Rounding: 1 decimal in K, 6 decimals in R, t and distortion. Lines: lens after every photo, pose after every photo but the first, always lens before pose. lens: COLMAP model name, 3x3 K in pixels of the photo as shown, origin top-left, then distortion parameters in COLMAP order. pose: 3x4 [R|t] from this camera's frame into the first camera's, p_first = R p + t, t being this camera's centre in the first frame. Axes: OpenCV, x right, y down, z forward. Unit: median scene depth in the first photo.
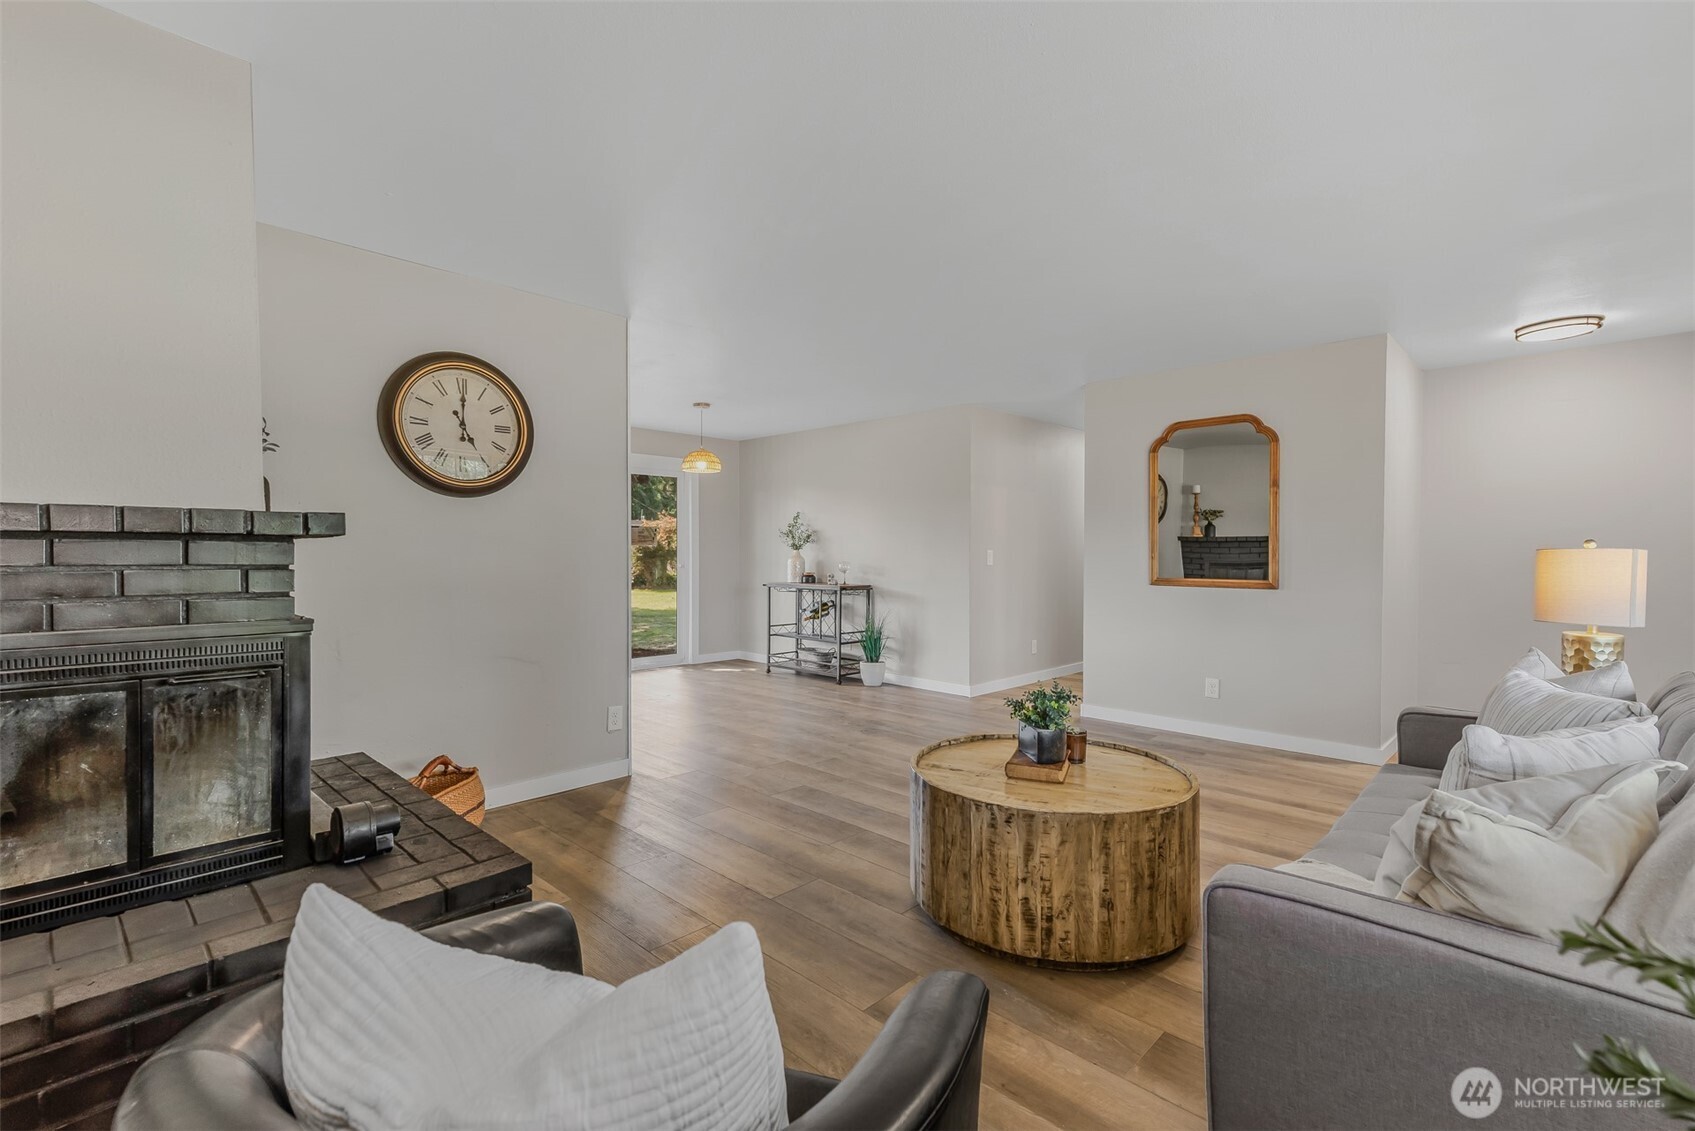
lens RADIAL K [[750.8, 0, 847.5], [0, 750.8, 565.5], [0, 0, 1]] dist [0.000524, 0.000009]
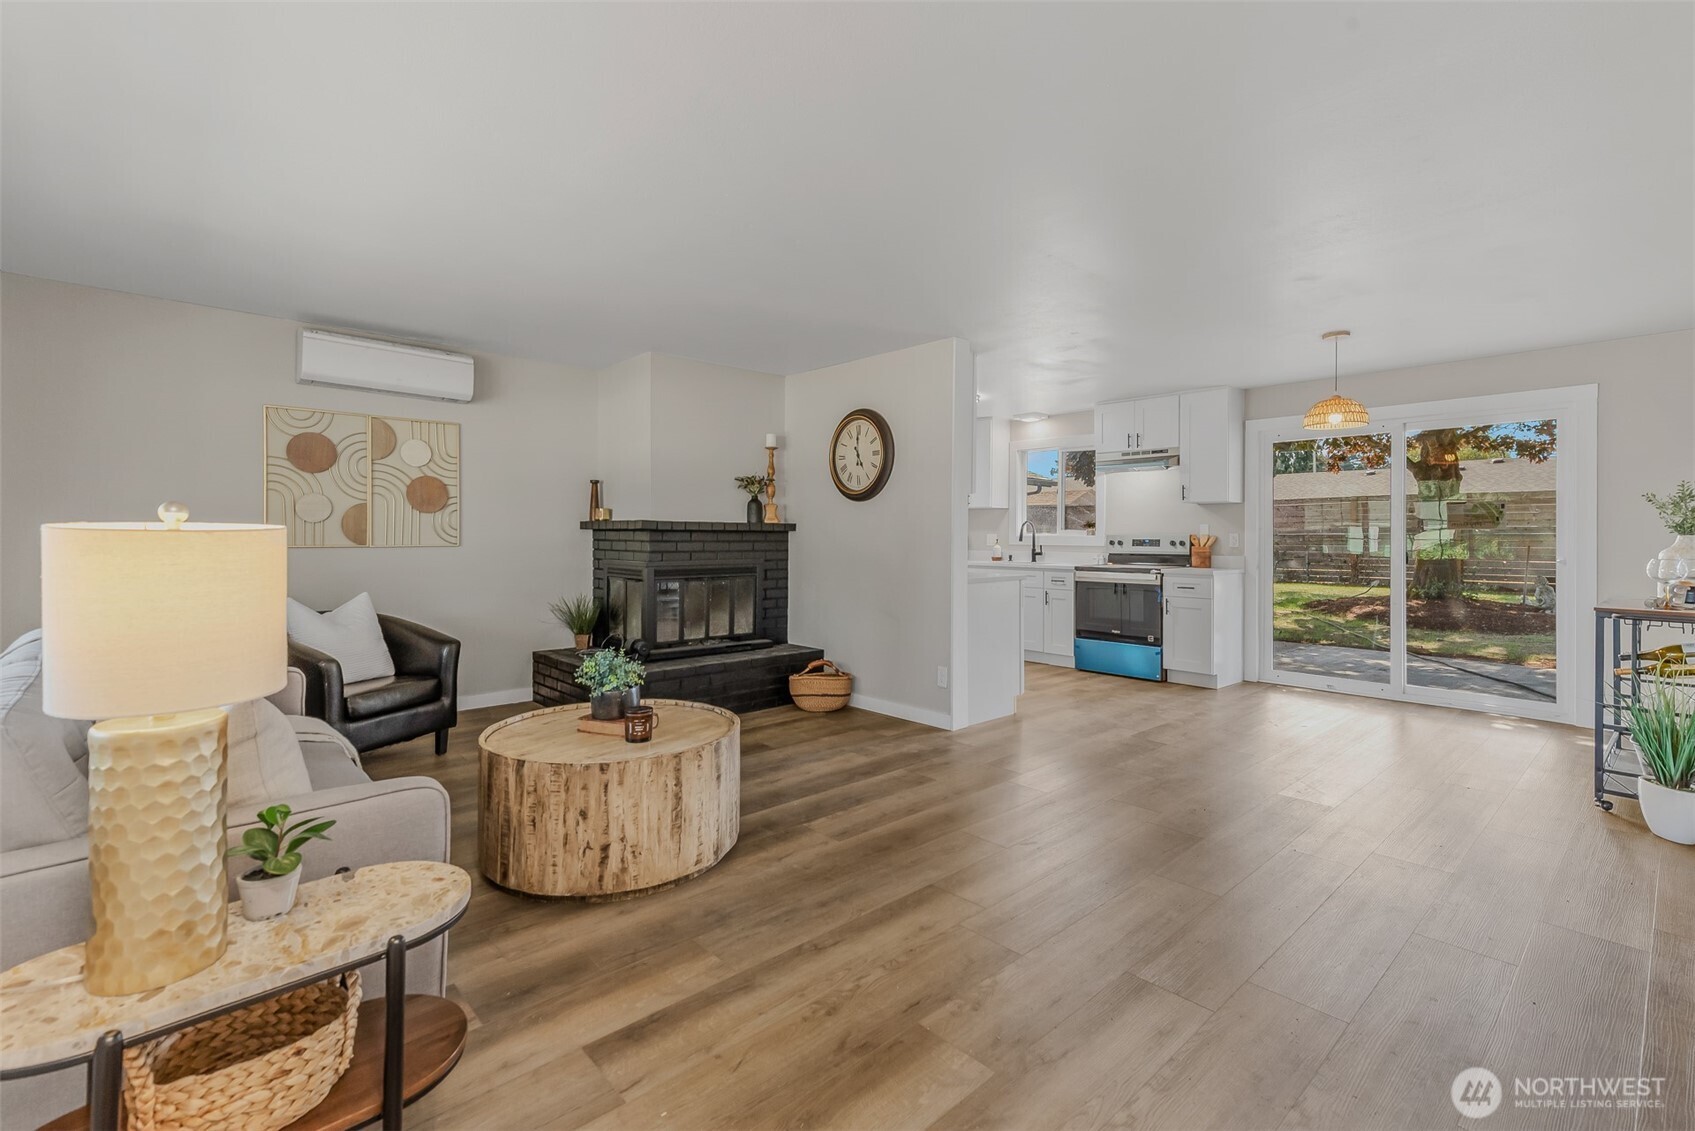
lens RADIAL K [[758.3, 0, 842.3], [0, 758.3, 534.4], [0, 0, 1]] dist [0.020845, -0.000174]
pose [[-0.058349, -0.004173, -0.998288, 0.538030], [-0.021211, 0.999771, -0.002940, -0.009305], [0.998071, 0.021003, -0.058424, 0.543374]]
